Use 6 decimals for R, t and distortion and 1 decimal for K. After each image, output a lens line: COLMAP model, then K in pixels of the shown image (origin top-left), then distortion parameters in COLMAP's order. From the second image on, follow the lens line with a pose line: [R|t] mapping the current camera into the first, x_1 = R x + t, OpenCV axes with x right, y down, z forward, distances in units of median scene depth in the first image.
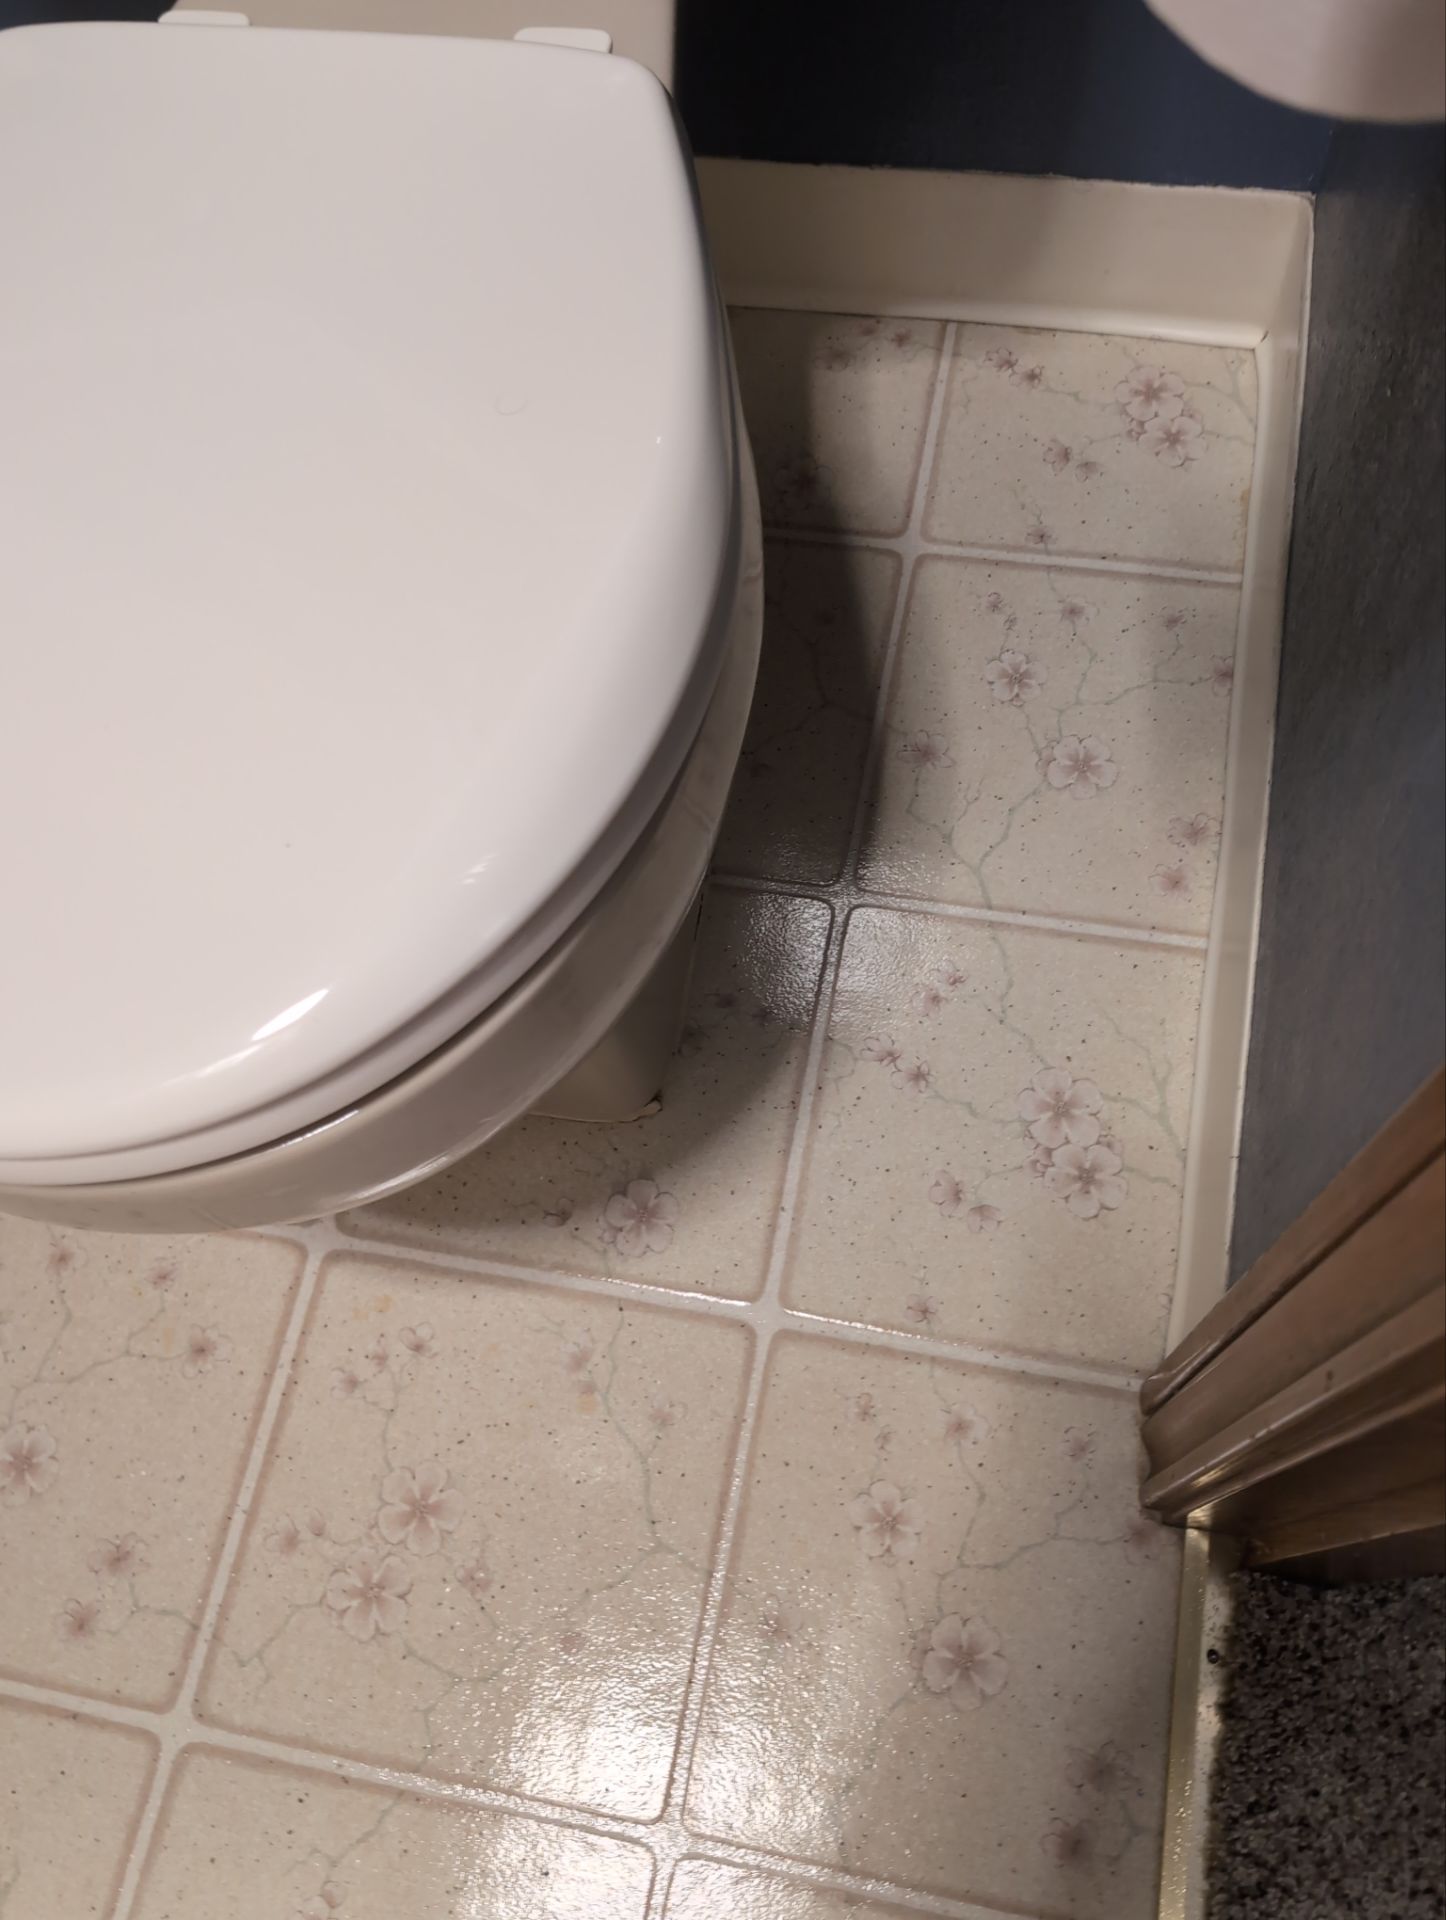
lens RADIAL K [[1674.5, 0, 723.0], [0, 1674.5, 960.0], [0, 0, 1]] dist [0.017411, -0.017784]
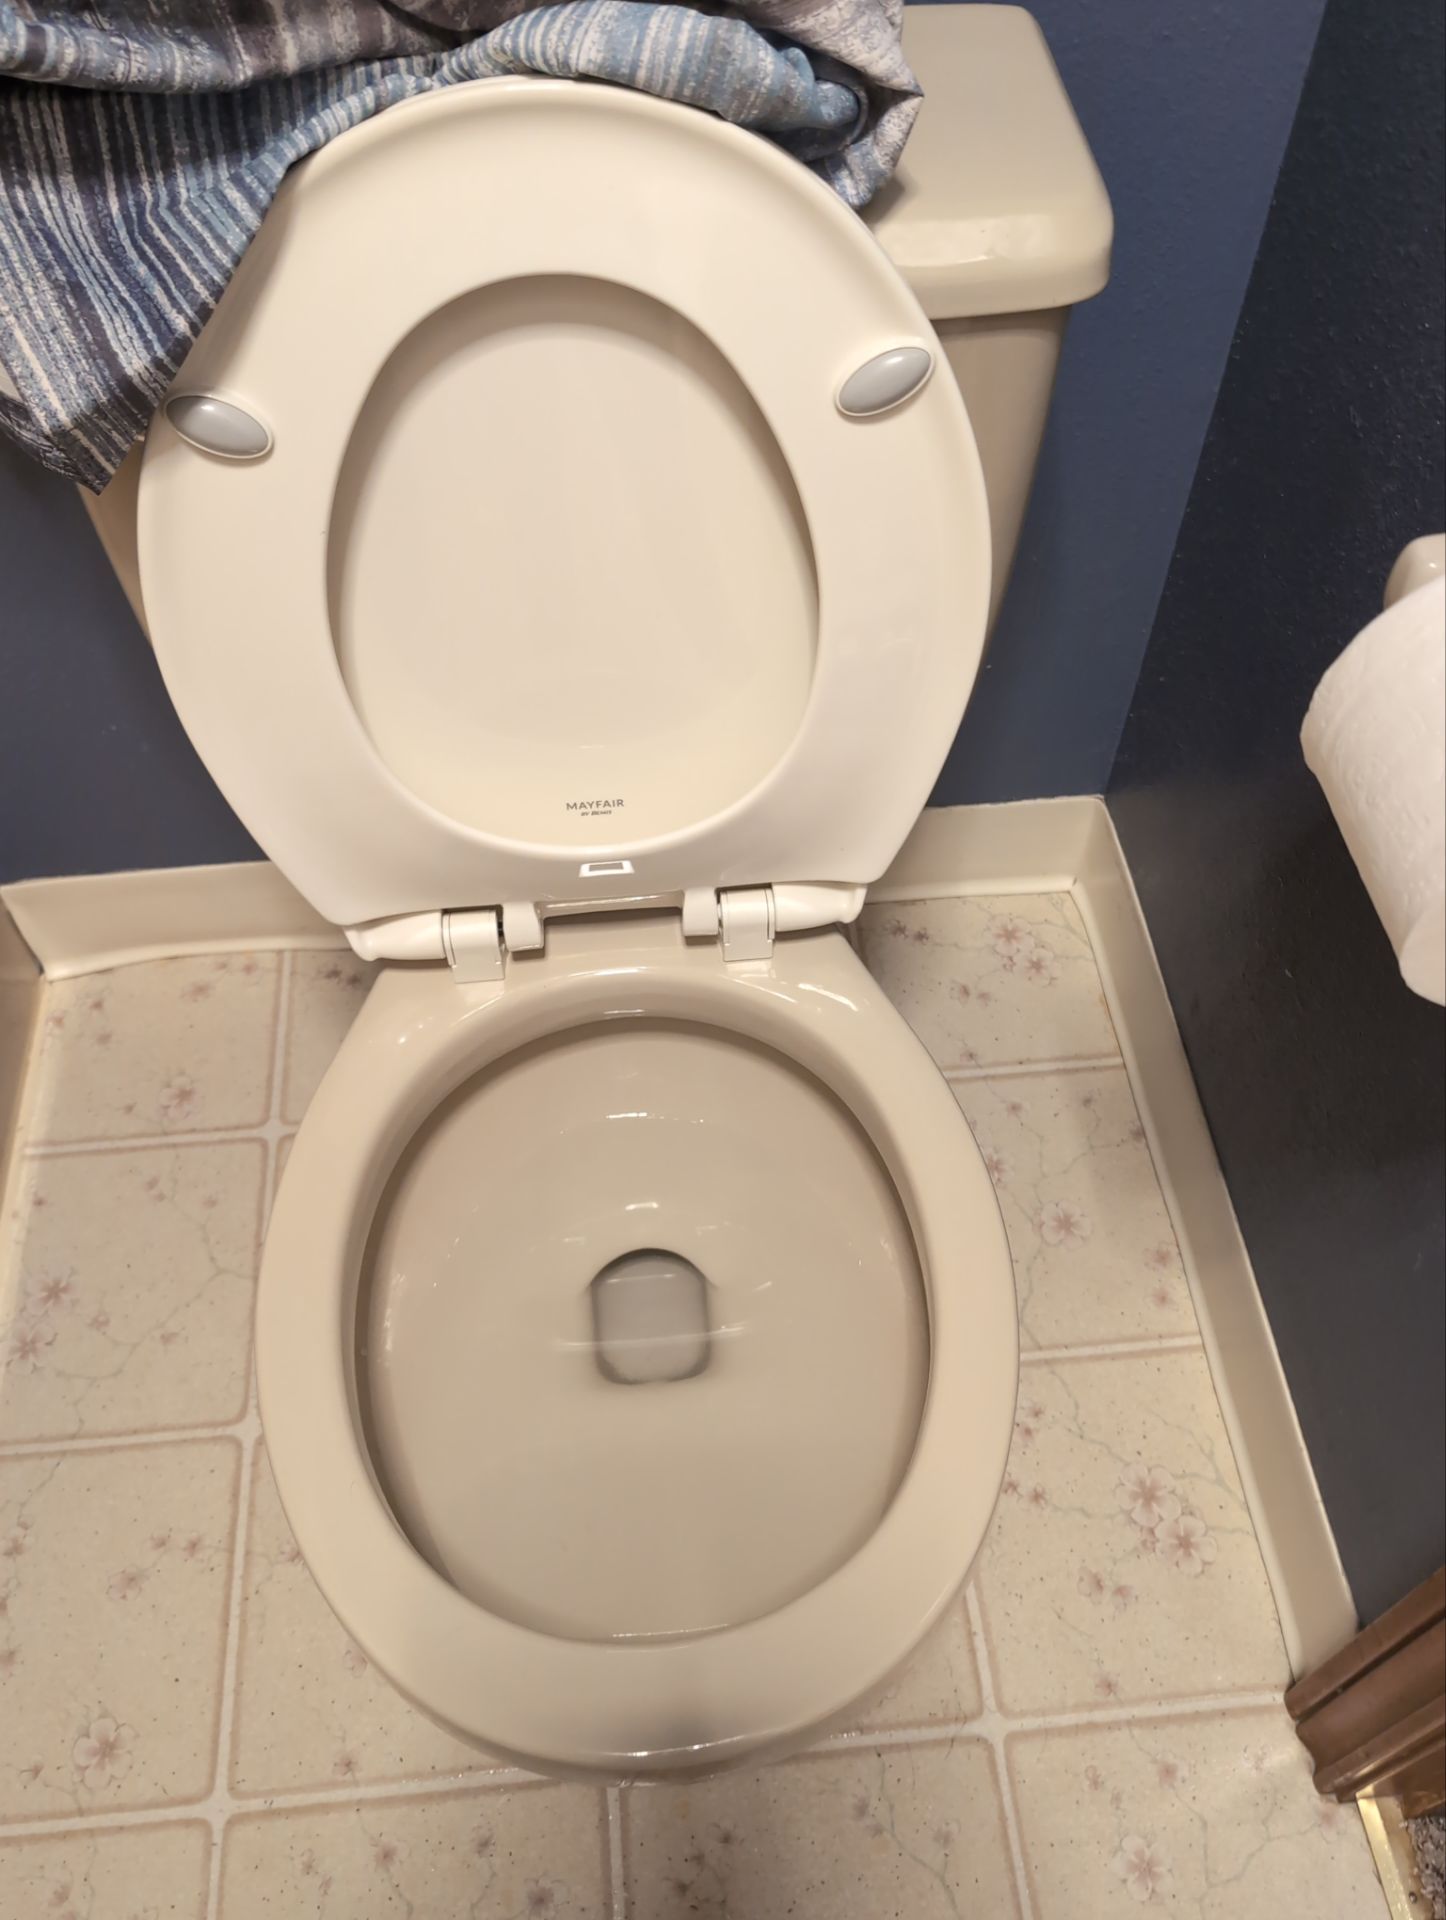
lens RADIAL K [[1674.5, 0, 723.0], [0, 1674.5, 960.0], [0, 0, 1]] dist [0.017411, -0.017784]
pose [[0.953934, -0.178369, 0.241236, -0.337889], [0.229915, 0.951188, -0.205864, -0.108385], [-0.192742, 0.251845, 0.948380, -0.262772]]
